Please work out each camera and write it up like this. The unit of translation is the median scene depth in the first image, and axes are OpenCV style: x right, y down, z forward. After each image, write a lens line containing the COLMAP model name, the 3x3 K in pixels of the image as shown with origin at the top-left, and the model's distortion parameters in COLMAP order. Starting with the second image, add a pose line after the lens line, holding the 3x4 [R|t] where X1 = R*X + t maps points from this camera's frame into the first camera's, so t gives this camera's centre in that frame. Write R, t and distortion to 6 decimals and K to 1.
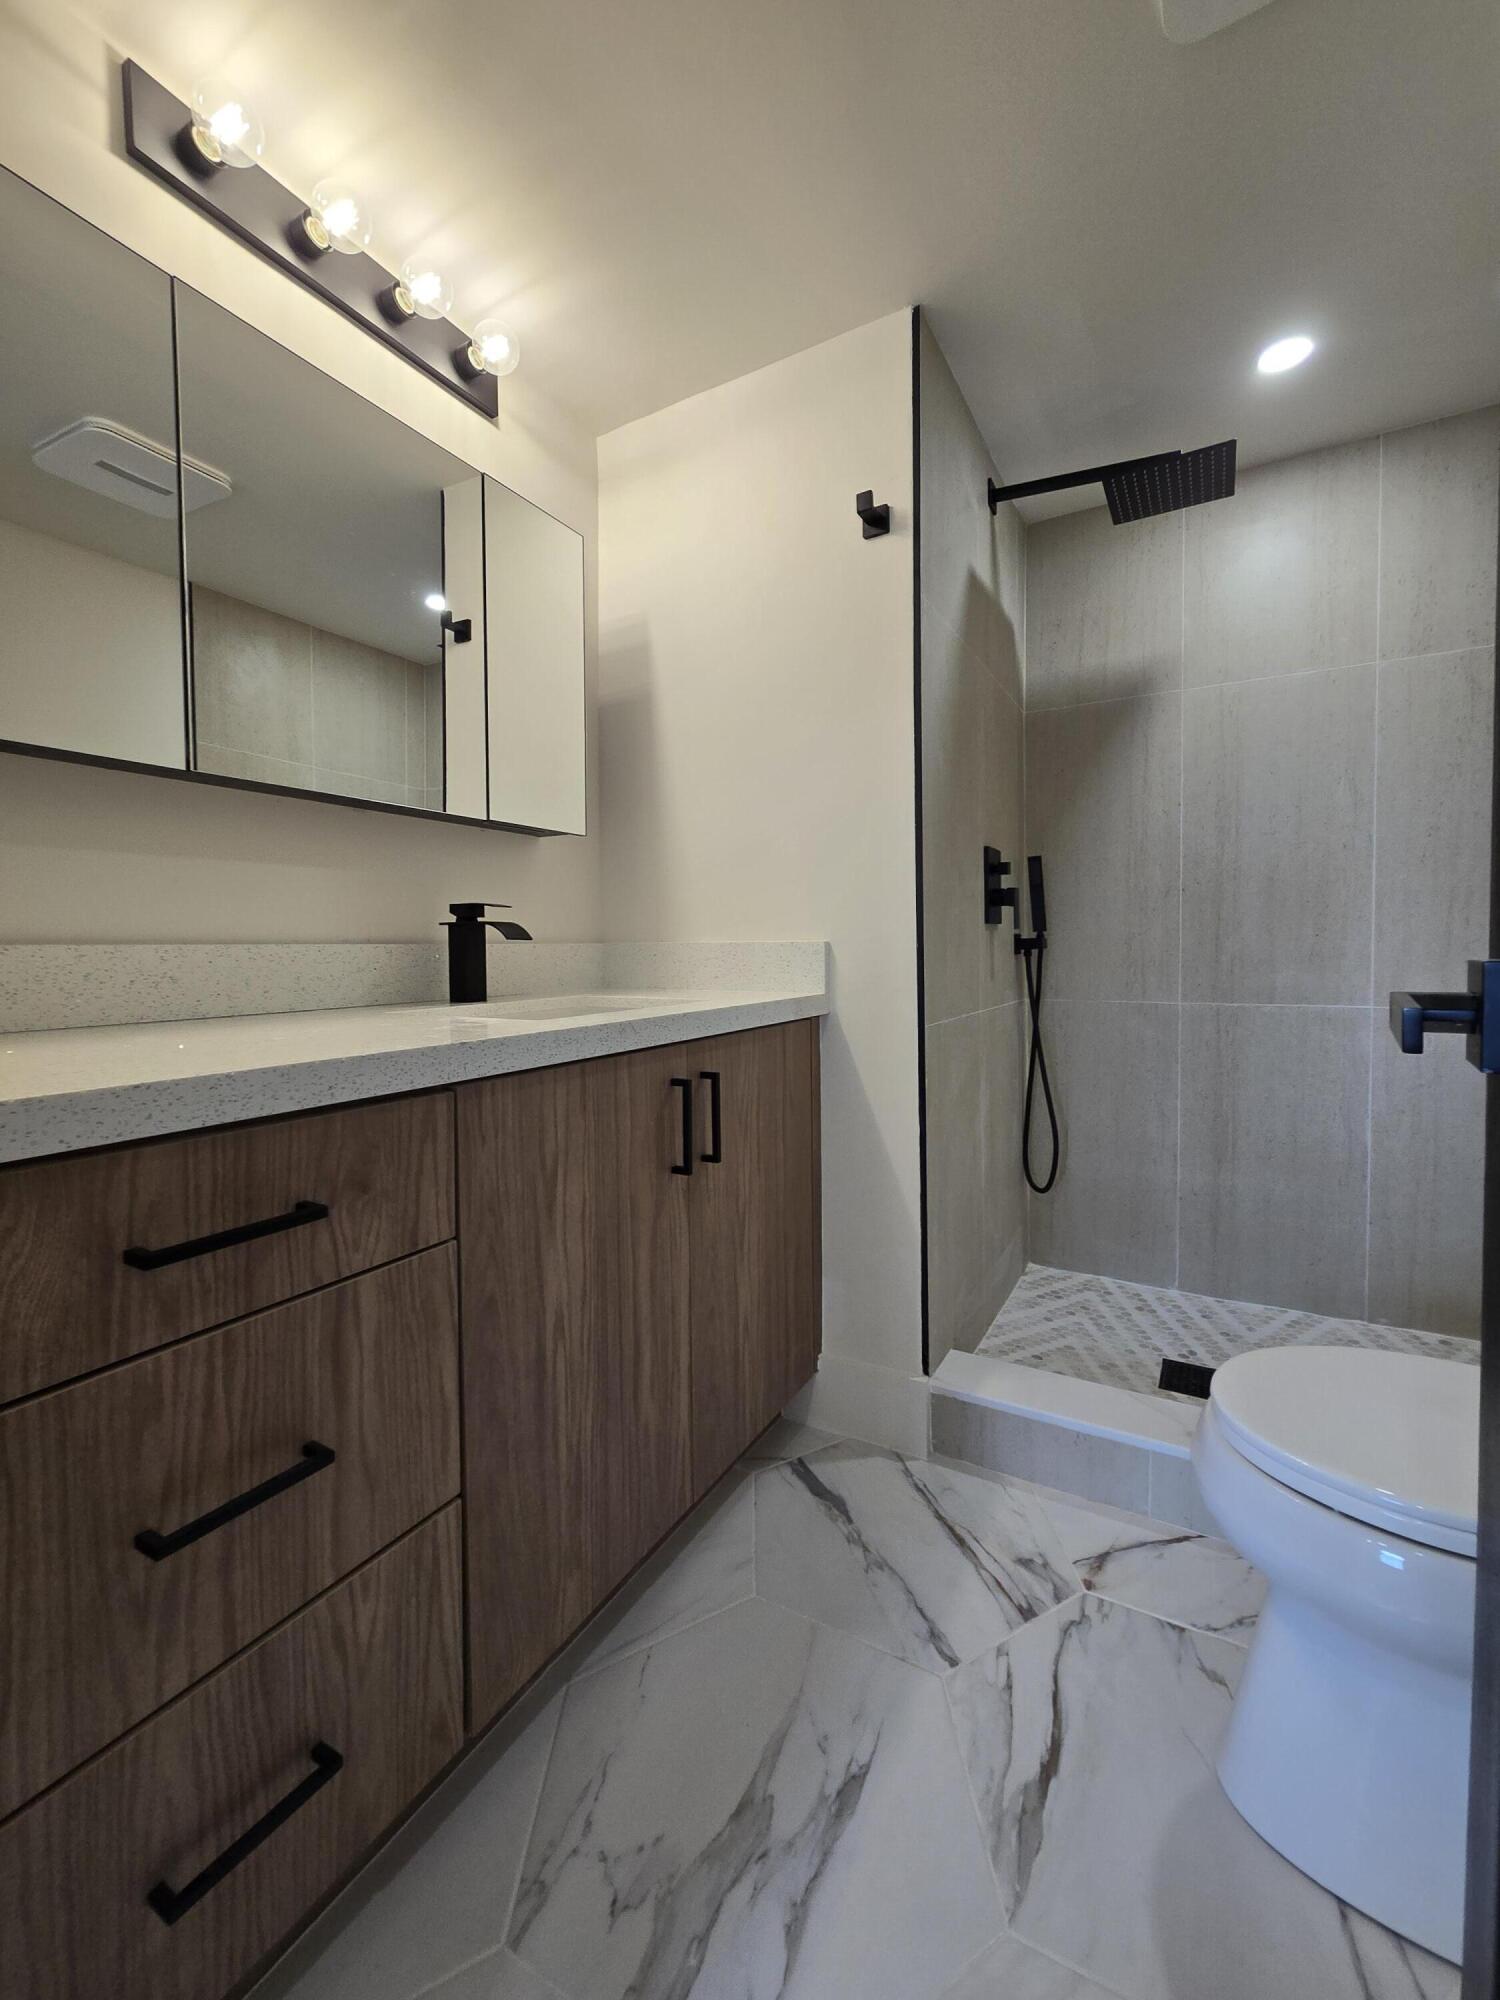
lens RADIAL K [[826.5, 0, 761.6], [0, 826.5, 983.9], [0, 0, 1]] dist [0.001405, -0.001362]
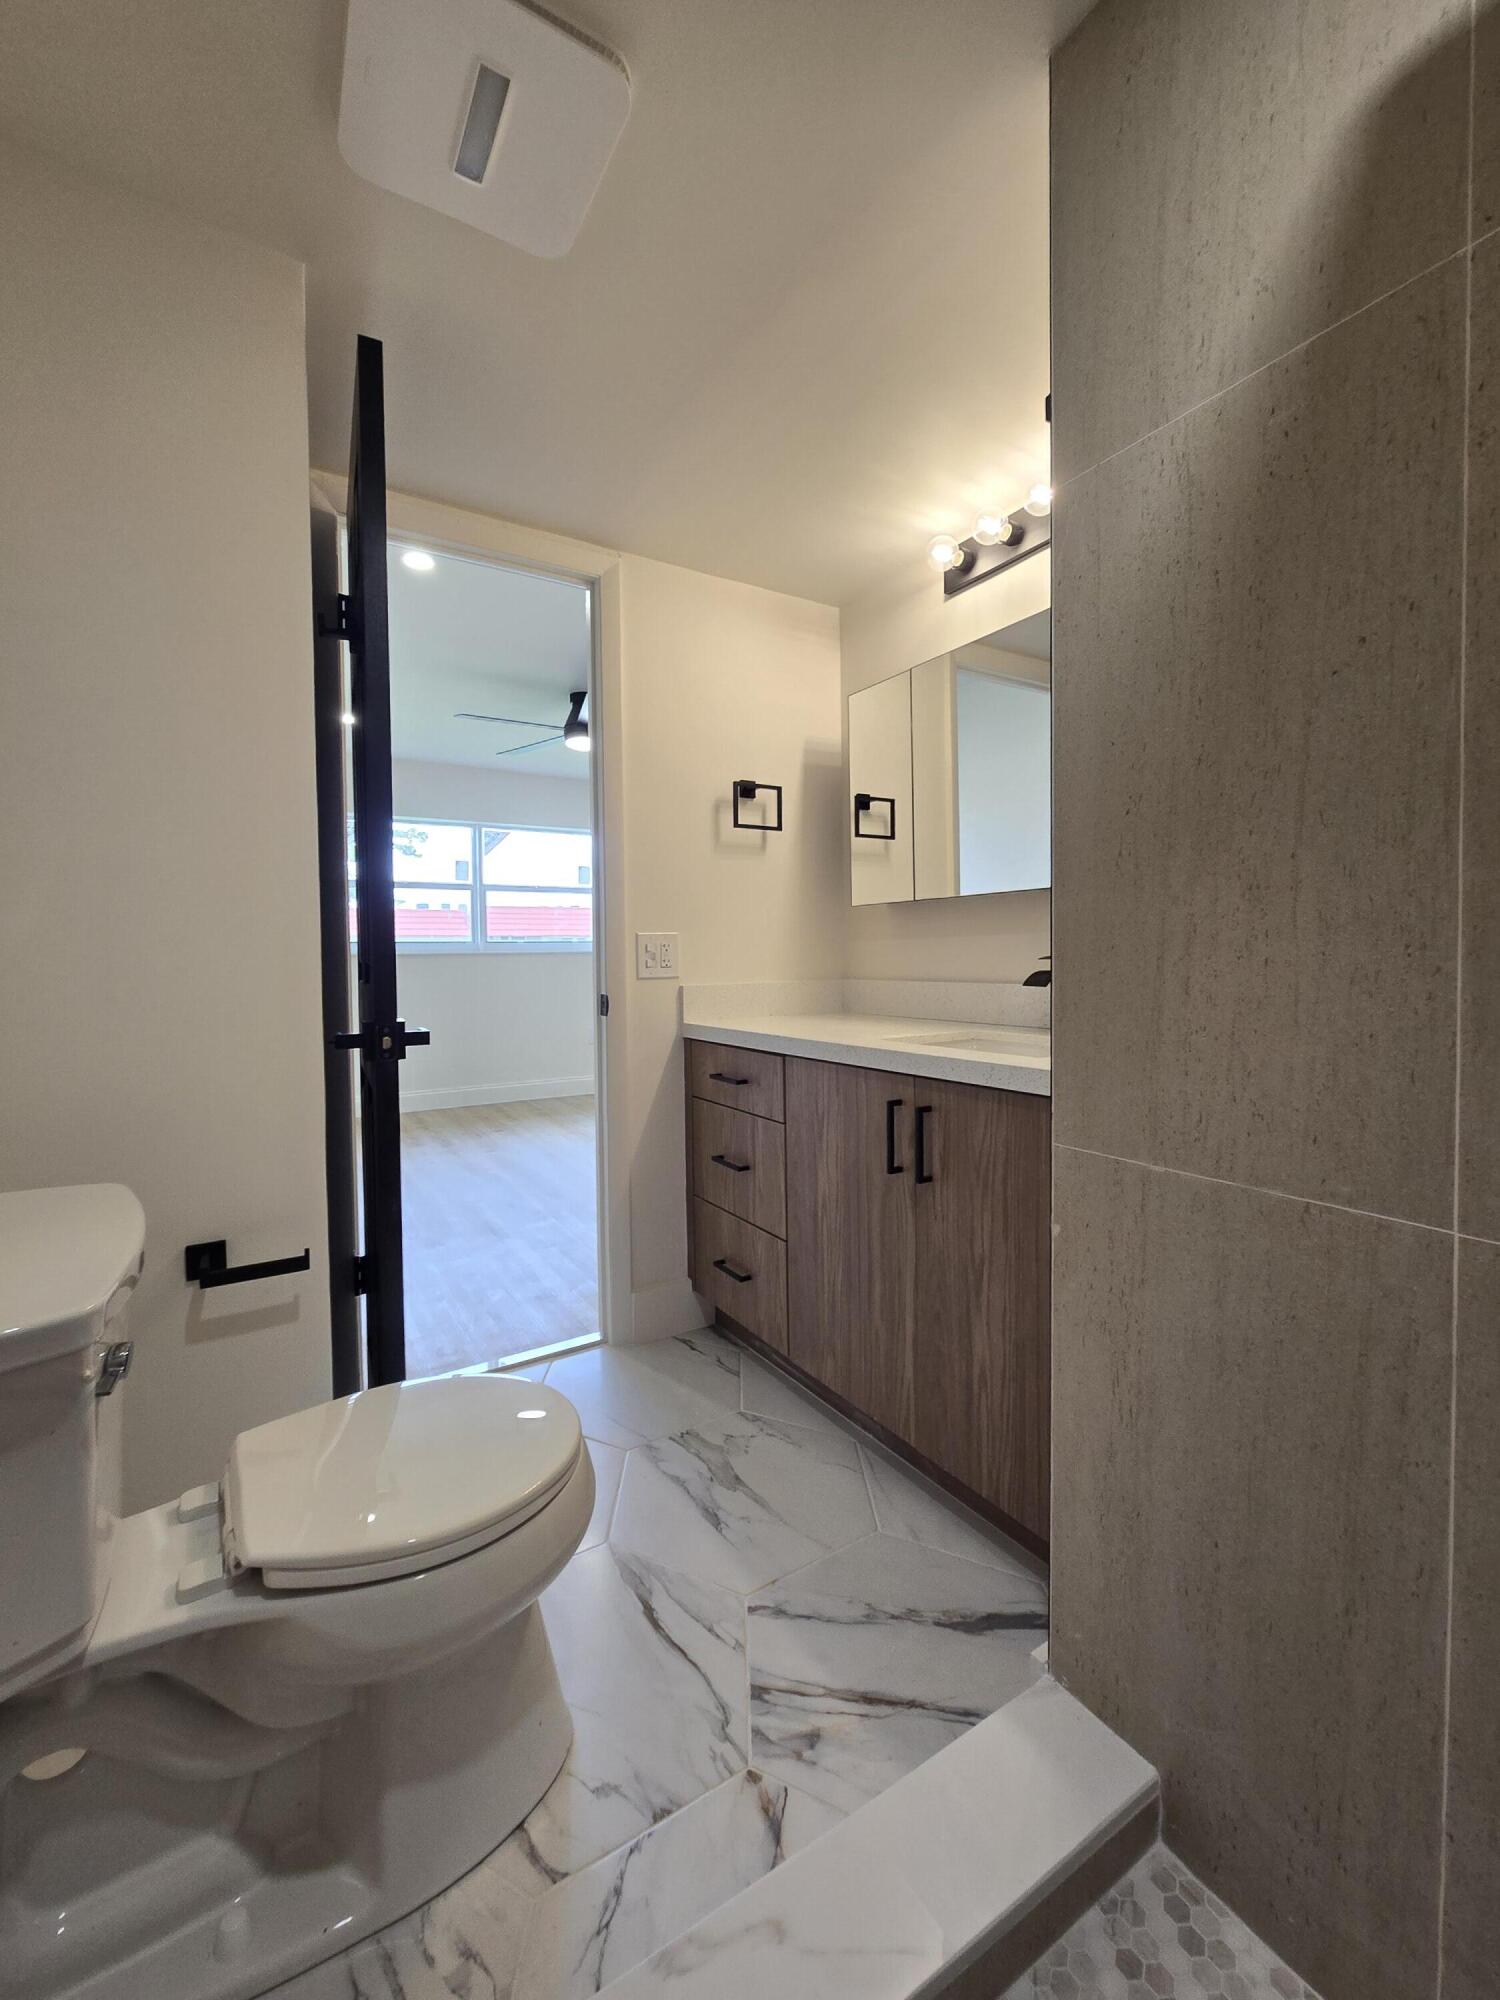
lens RADIAL K [[826.5, 0, 758.6], [0, 826.5, 996.3], [0, 0, 1]] dist [0.001405, -0.001362]
pose [[-0.477561, 0.052366, -0.877037, 1.259449], [-0.026361, 0.996919, 0.073878, -0.153992], [0.878203, 0.058400, -0.474709, 1.565096]]
